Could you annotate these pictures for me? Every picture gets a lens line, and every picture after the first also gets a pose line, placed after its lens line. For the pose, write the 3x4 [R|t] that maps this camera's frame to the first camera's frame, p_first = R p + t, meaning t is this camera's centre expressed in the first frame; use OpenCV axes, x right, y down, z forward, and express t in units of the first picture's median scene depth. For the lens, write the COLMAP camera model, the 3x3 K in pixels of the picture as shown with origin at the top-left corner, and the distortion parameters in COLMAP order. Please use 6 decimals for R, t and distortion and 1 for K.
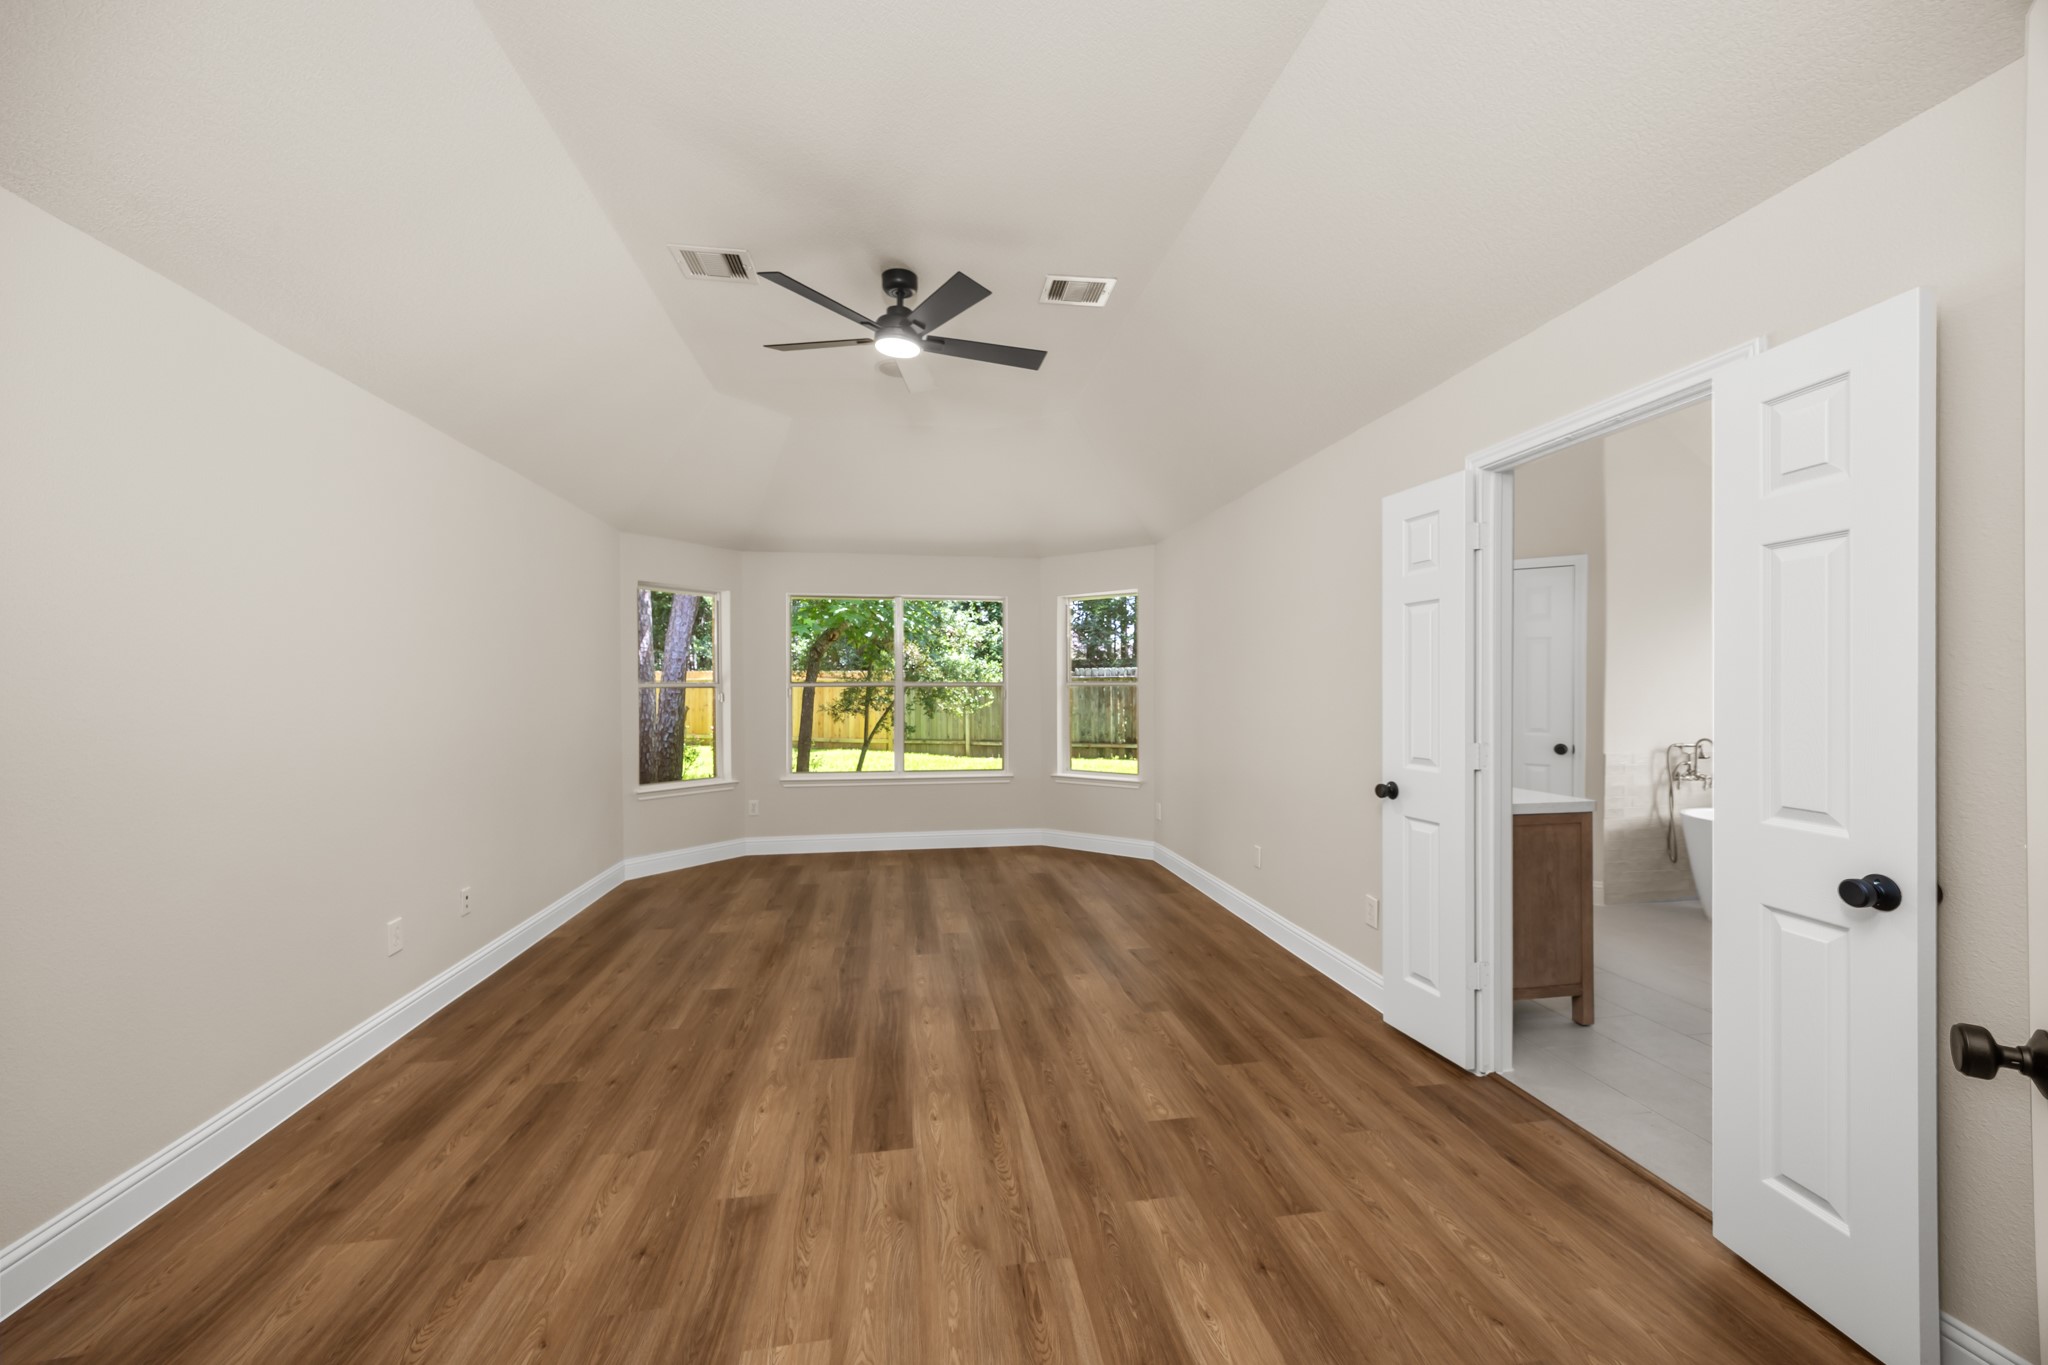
lens RADIAL K [[779.8, 0, 1005.1], [0, 779.8, 688.3], [0, 0, 1]] dist [0.000687, -0.000059]
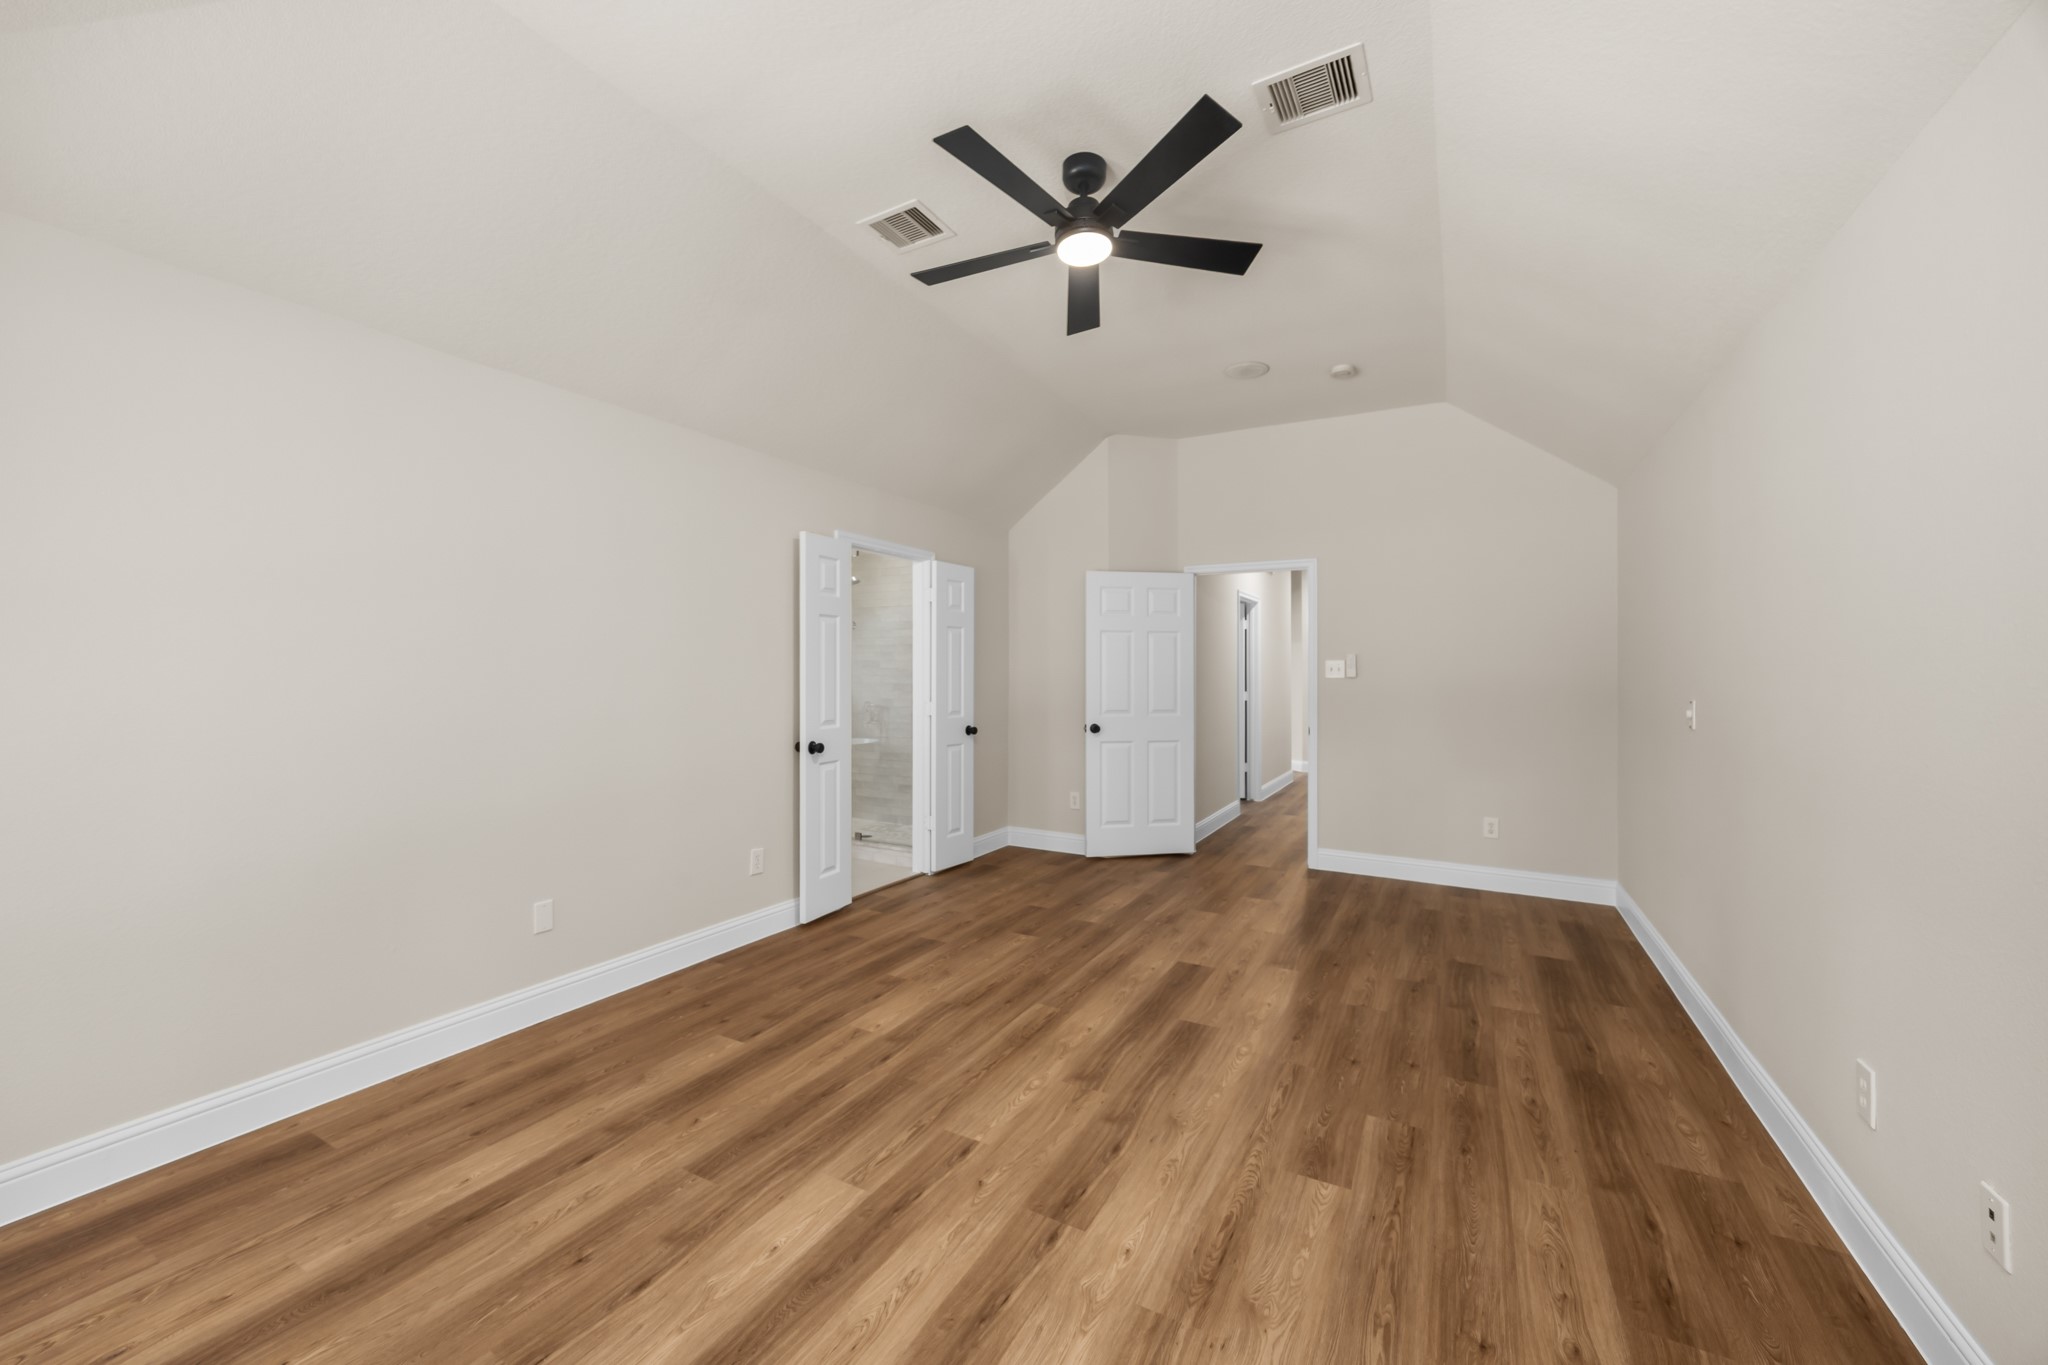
lens RADIAL K [[797.9, 0, 1027.1], [0, 797.9, 681.4], [0, 0, 1]] dist [0.000375, 0.000120]
pose [[-0.804618, -0.005089, 0.593771, -0.648832], [-0.000226, 0.999966, 0.008265, 0.001117], [-0.593793, 0.006516, -0.804592, 1.933531]]
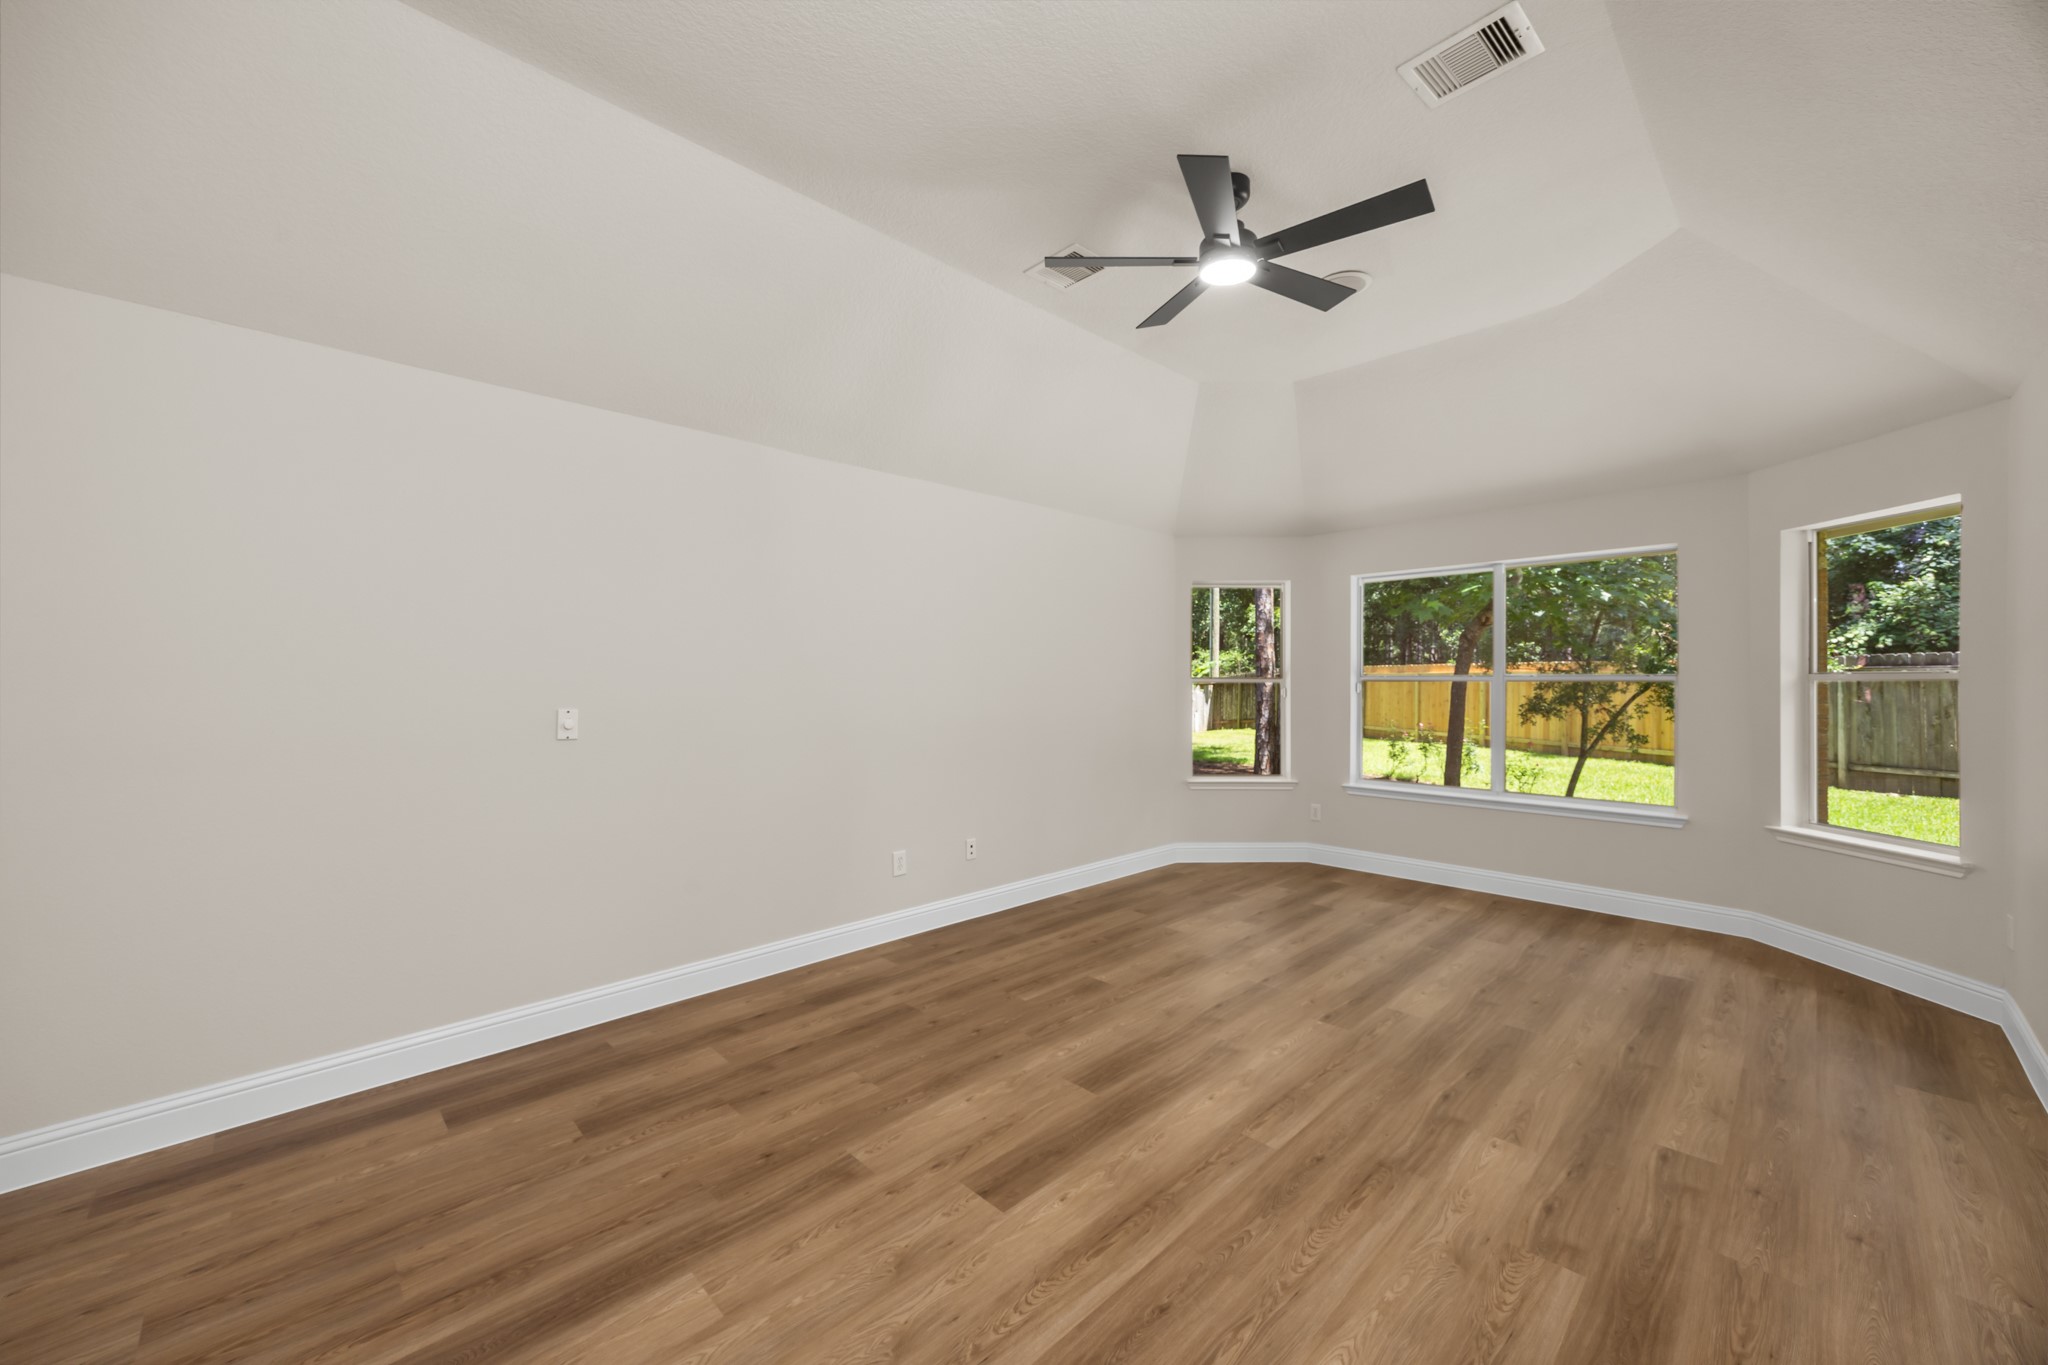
lens RADIAL K [[759.7, 0, 1017.3], [0, 759.7, 690.8], [0, 0, 1]] dist [0.000184, 0.000439]
pose [[0.583640, 0.009513, -0.811957, 0.447091], [-0.000459, 0.999935, 0.011386, -0.004629], [0.812013, -0.006273, 0.583606, 0.401320]]
